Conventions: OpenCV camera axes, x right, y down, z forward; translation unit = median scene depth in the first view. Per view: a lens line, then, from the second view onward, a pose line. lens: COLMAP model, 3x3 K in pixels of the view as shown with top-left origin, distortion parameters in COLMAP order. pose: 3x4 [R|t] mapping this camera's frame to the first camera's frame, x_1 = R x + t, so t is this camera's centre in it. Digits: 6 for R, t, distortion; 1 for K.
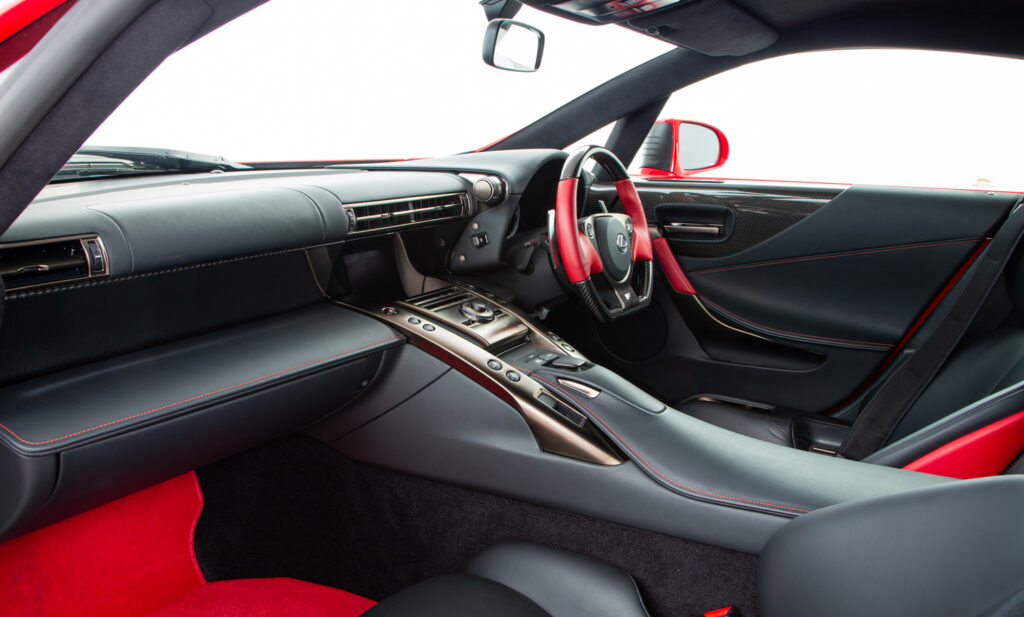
lens RADIAL K [[760.0, 0, 513.5], [0, 760.0, 317.8], [0, 0, 1]] dist [-0.076596, 0.005256]
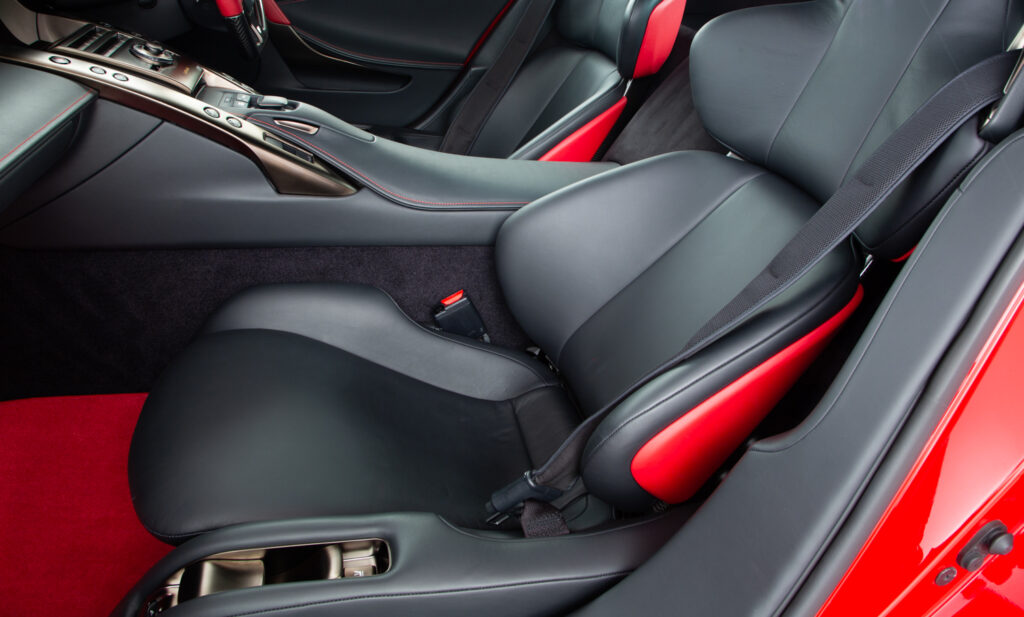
lens RADIAL K [[704.1, 0, 503.9], [0, 704.1, 265.3], [0, 0, 1]] dist [-0.093173, 0.043005]
pose [[0.725782, -0.239611, 0.644846, -0.308212], [0.028716, 0.947115, 0.319607, -0.017791], [-0.687325, -0.213447, 0.694280, 0.115535]]
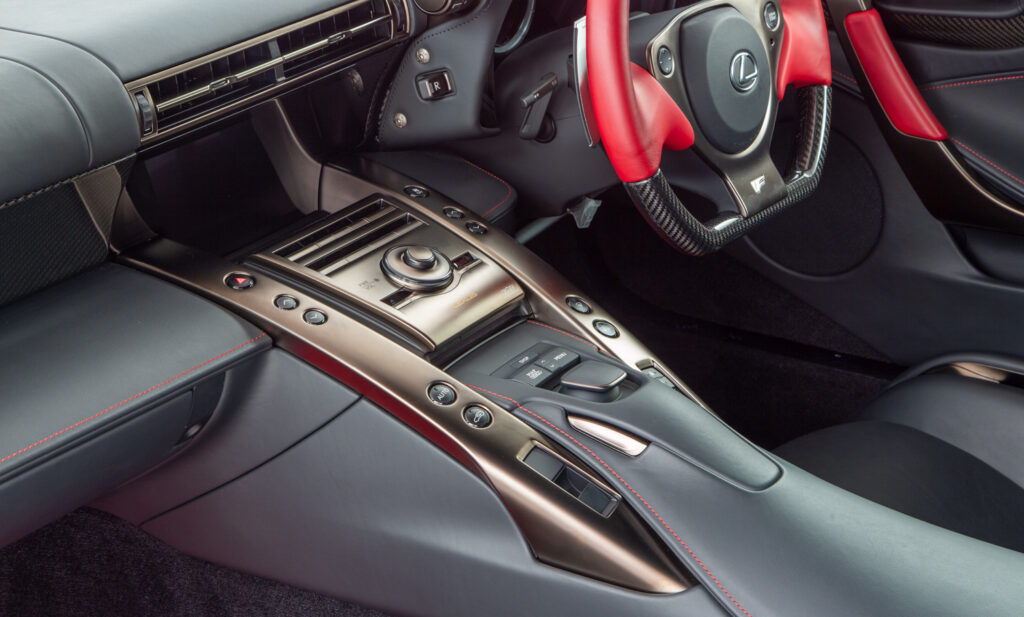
lens RADIAL K [[1949.6, 0, 510.9], [0, 1949.6, 305.9], [0, 0, 1]] dist [0.293115, 0.000000]
pose [[0.995677, -0.016333, -0.091437, 0.124722], [0.031915, 0.984640, 0.171656, -0.192713], [0.087228, -0.173832, 0.980904, -0.243991]]
